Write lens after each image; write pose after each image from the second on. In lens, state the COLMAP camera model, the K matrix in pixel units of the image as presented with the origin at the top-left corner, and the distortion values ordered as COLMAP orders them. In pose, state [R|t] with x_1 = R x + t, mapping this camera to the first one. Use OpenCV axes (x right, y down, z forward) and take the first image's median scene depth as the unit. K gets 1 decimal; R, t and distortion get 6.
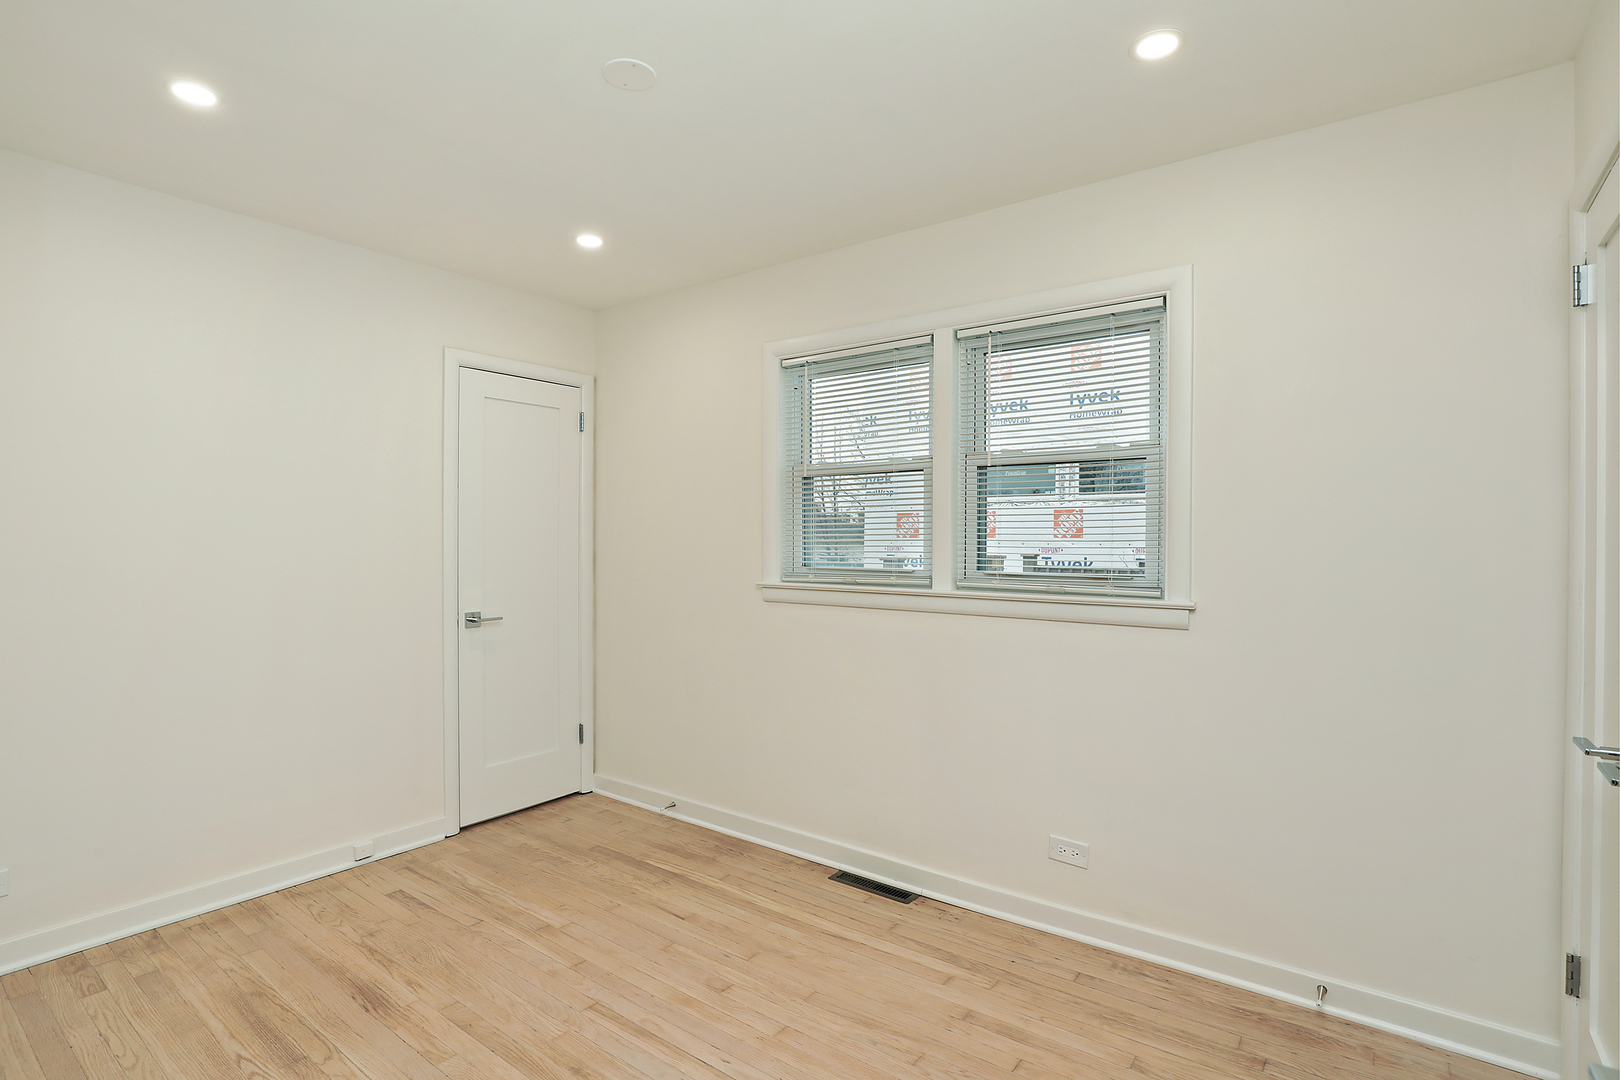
lens RADIAL K [[790.7, 0, 807.5], [0, 790.7, 537.5], [0, 0, 1]] dist [-0.000693, -0.000881]
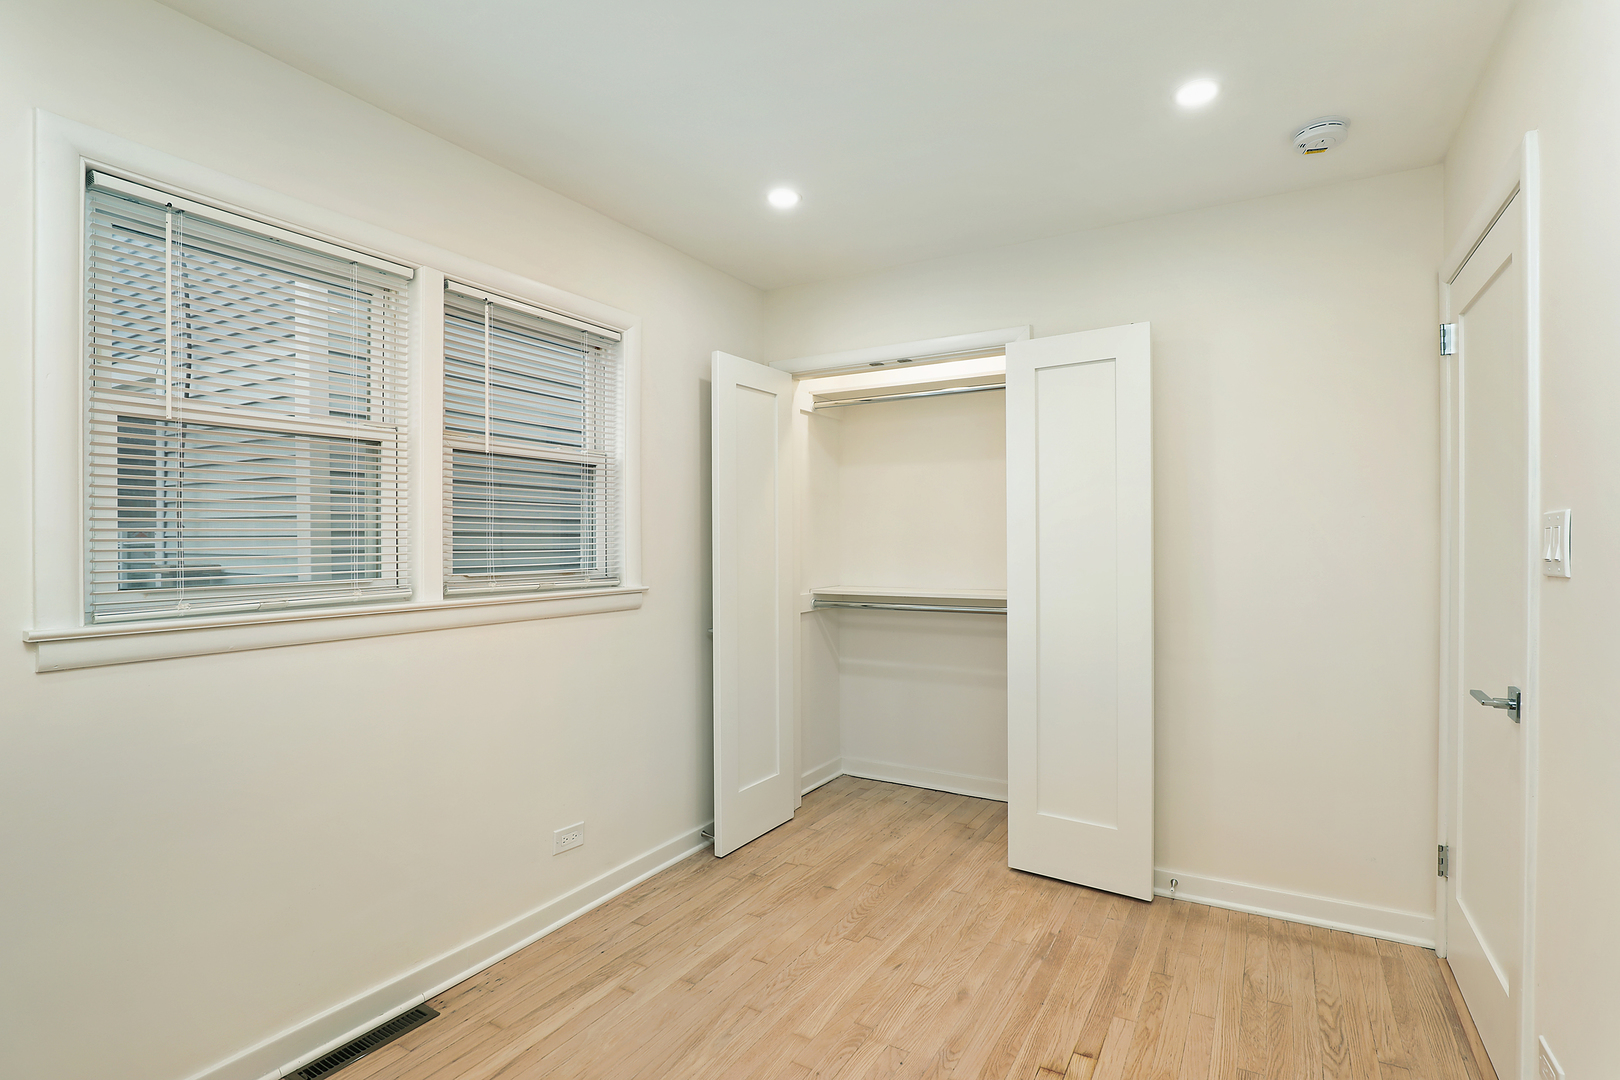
lens RADIAL K [[790.7, 0, 808.3], [0, 790.7, 548.2], [0, 0, 1]] dist [-0.000693, -0.000881]
pose [[-0.093992, -0.009325, 0.995529, -0.731379], [0.010848, 0.999887, 0.010390, 0.010583], [-0.995514, 0.011776, -0.093880, 0.786646]]
